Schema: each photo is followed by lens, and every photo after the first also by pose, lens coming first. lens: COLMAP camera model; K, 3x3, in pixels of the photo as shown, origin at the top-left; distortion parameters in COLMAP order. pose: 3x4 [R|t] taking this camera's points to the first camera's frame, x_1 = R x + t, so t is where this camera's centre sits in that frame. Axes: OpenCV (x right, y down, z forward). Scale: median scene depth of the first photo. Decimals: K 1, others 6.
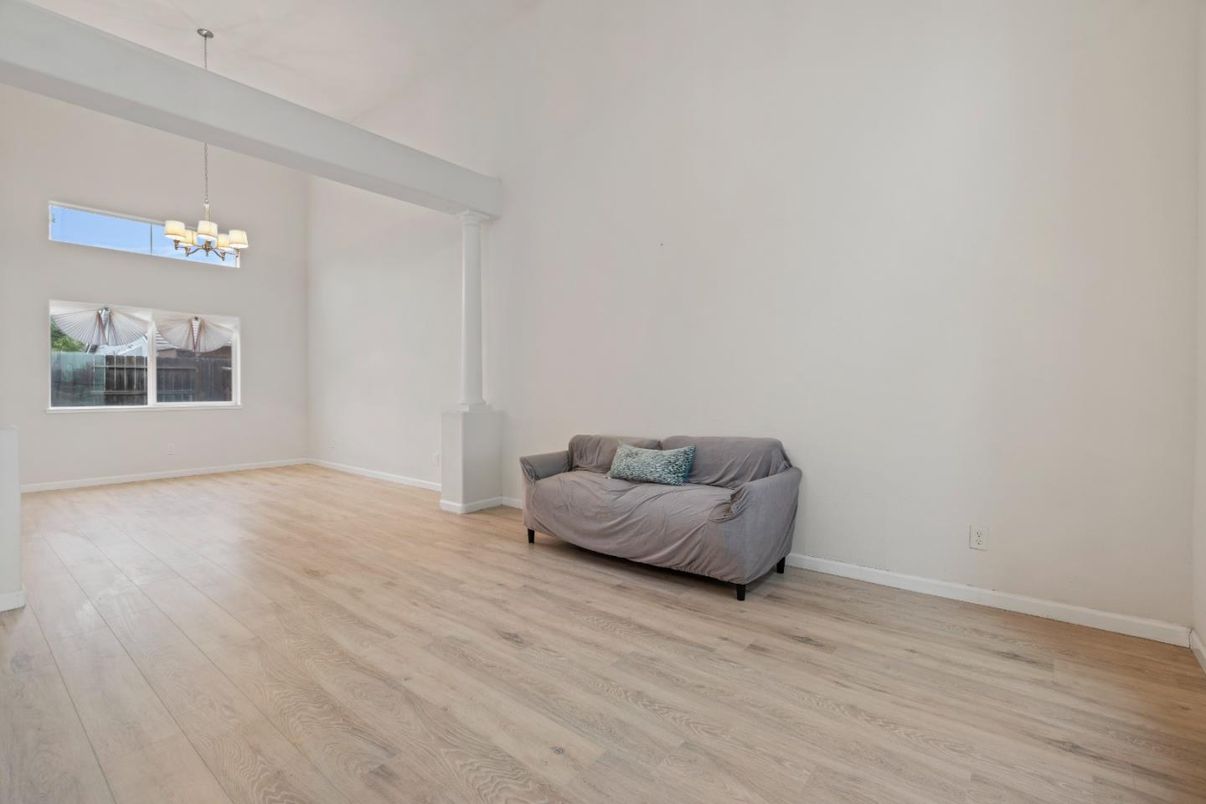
lens RADIAL K [[548.3, 0, 601.3], [0, 548.3, 401.1], [0, 0, 1]] dist [-0.000543, 0.000904]
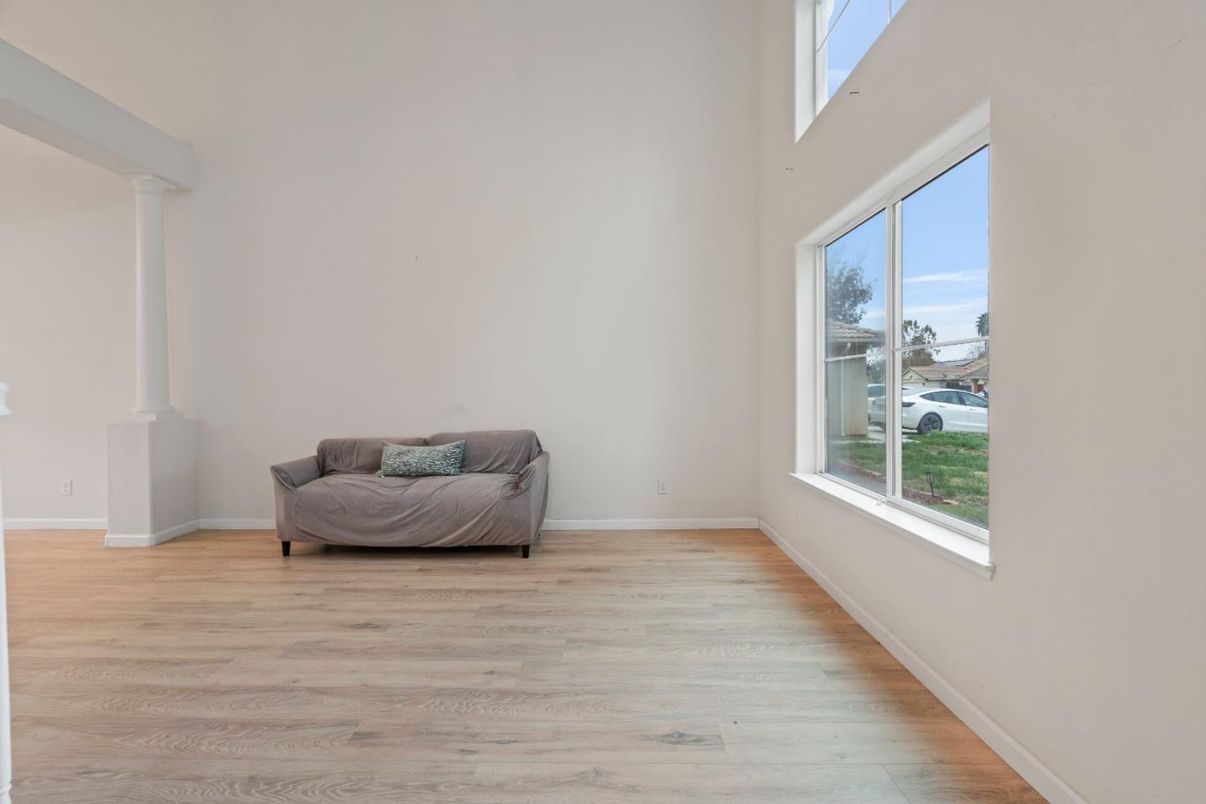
lens RADIAL K [[548.3, 0, 601.3], [0, 548.3, 401.1], [0, 0, 1]] dist [-0.000543, 0.000904]
pose [[0.784933, -0.018307, 0.619310, -0.417619], [0.021171, 0.999772, 0.002721, 0.003683], [-0.619219, 0.010976, 0.785141, -0.108849]]
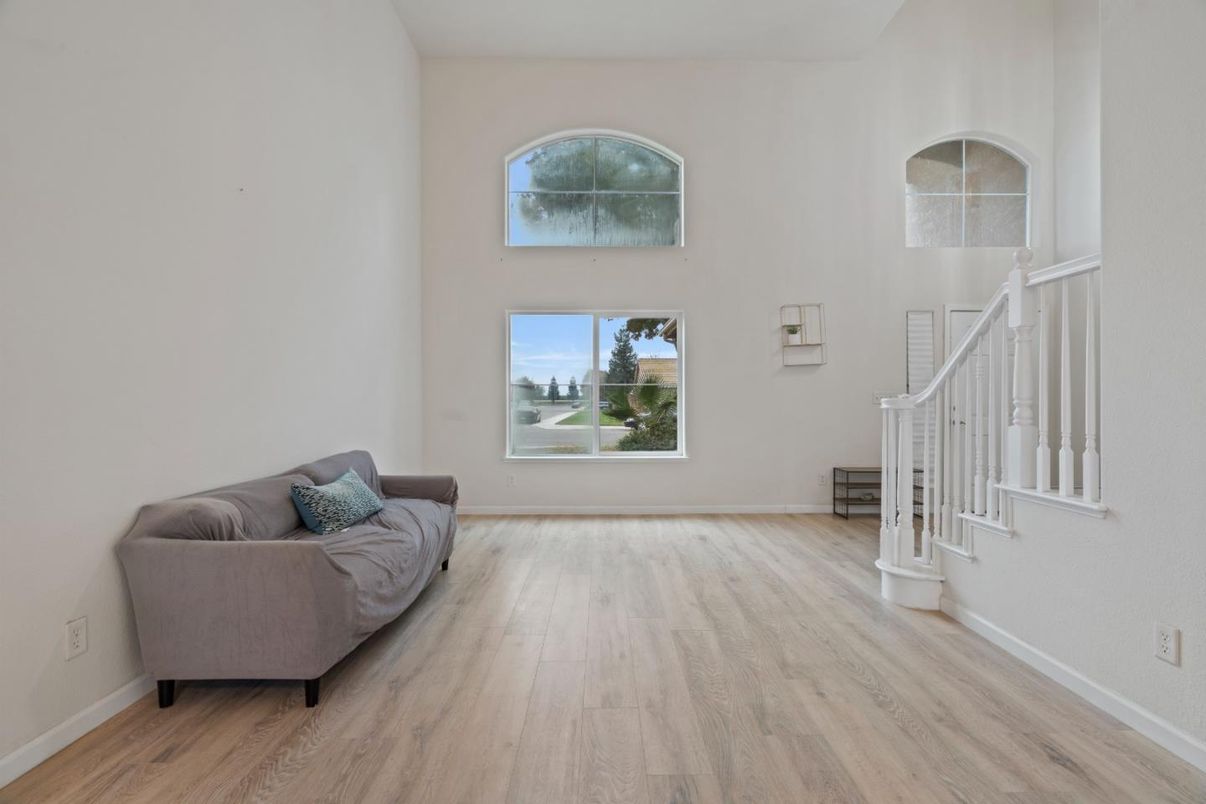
lens RADIAL K [[544.1, 0, 601.0], [0, 544.1, 411.6], [0, 0, 1]] dist [-0.000038, 0.000256]
pose [[-0.636325, -0.012621, 0.771318, -1.034025], [0.022406, 0.999142, 0.034833, -0.044735], [-0.771096, 0.039447, -0.635496, 1.651296]]
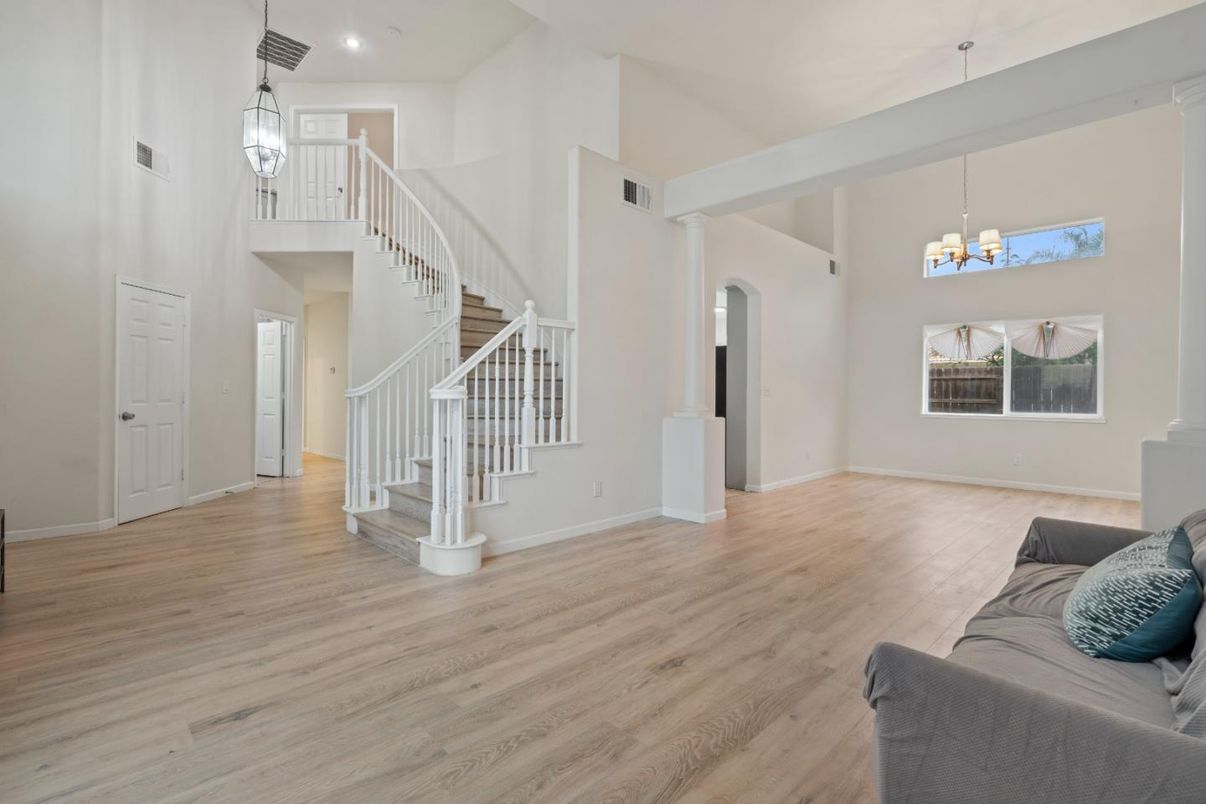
lens RADIAL K [[554.4, 0, 595.0], [0, 554.4, 399.0], [0, 0, 1]] dist [-0.001101, -0.000005]
pose [[-0.109716, 0.007674, -0.993933, 0.721697], [-0.031730, 0.999434, 0.011219, -0.021512], [0.993456, 0.032768, -0.109410, 0.883000]]
